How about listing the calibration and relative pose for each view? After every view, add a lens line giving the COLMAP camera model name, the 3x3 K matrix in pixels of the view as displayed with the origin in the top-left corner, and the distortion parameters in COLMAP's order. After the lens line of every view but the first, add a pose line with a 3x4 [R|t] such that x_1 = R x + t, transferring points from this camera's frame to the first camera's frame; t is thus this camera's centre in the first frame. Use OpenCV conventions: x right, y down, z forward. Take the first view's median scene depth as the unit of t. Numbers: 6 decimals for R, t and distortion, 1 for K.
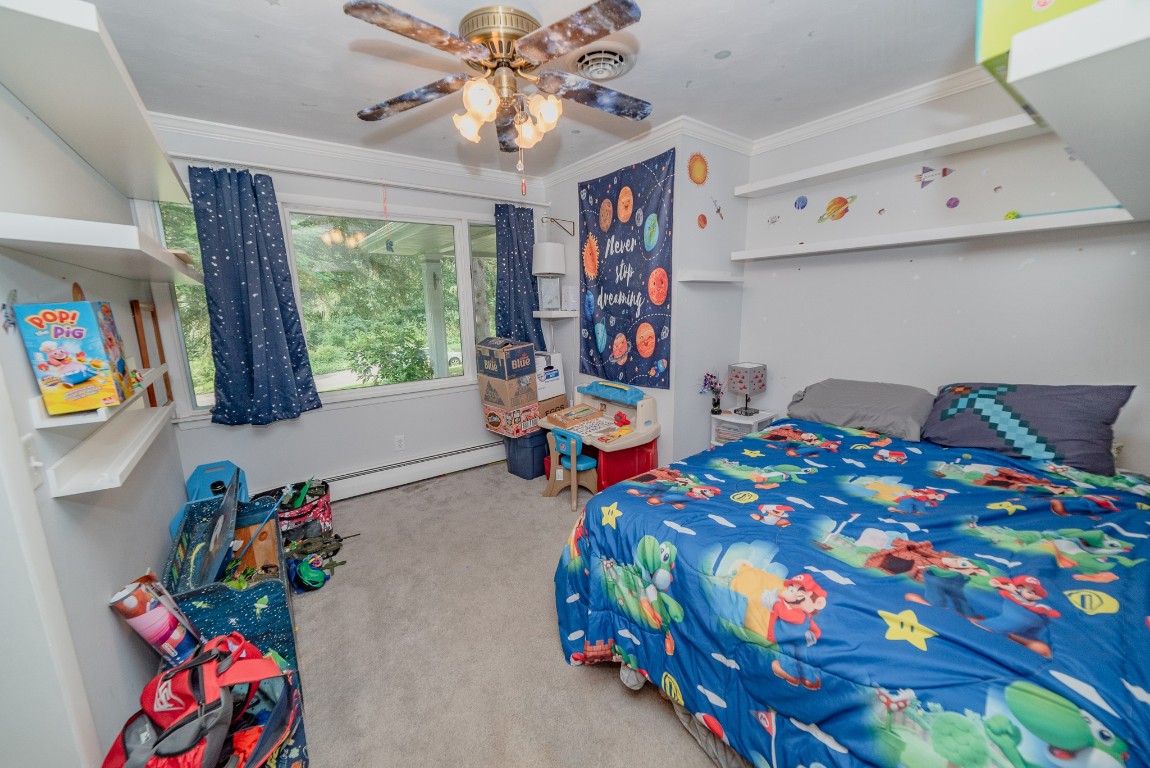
lens RADIAL K [[443.6, 0, 574.9], [0, 443.6, 388.3], [0, 0, 1]] dist [-0.000092, 0.000155]
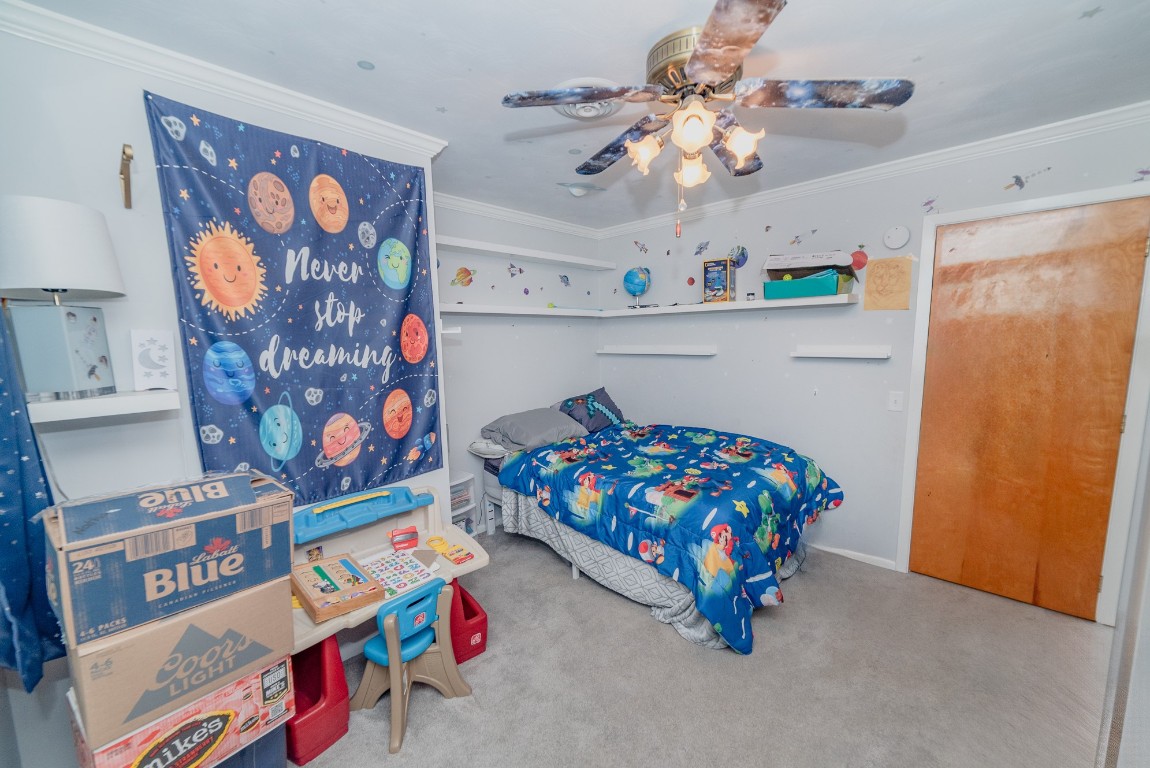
lens RADIAL K [[468.1, 0, 577.4], [0, 468.1, 401.0], [0, 0, 1]] dist [-0.000276, -0.000005]
pose [[-0.190508, -0.108710, 0.975648, -0.602216], [0.208951, 0.966585, 0.148501, -0.176377], [-0.959190, 0.232153, -0.161427, 0.835099]]
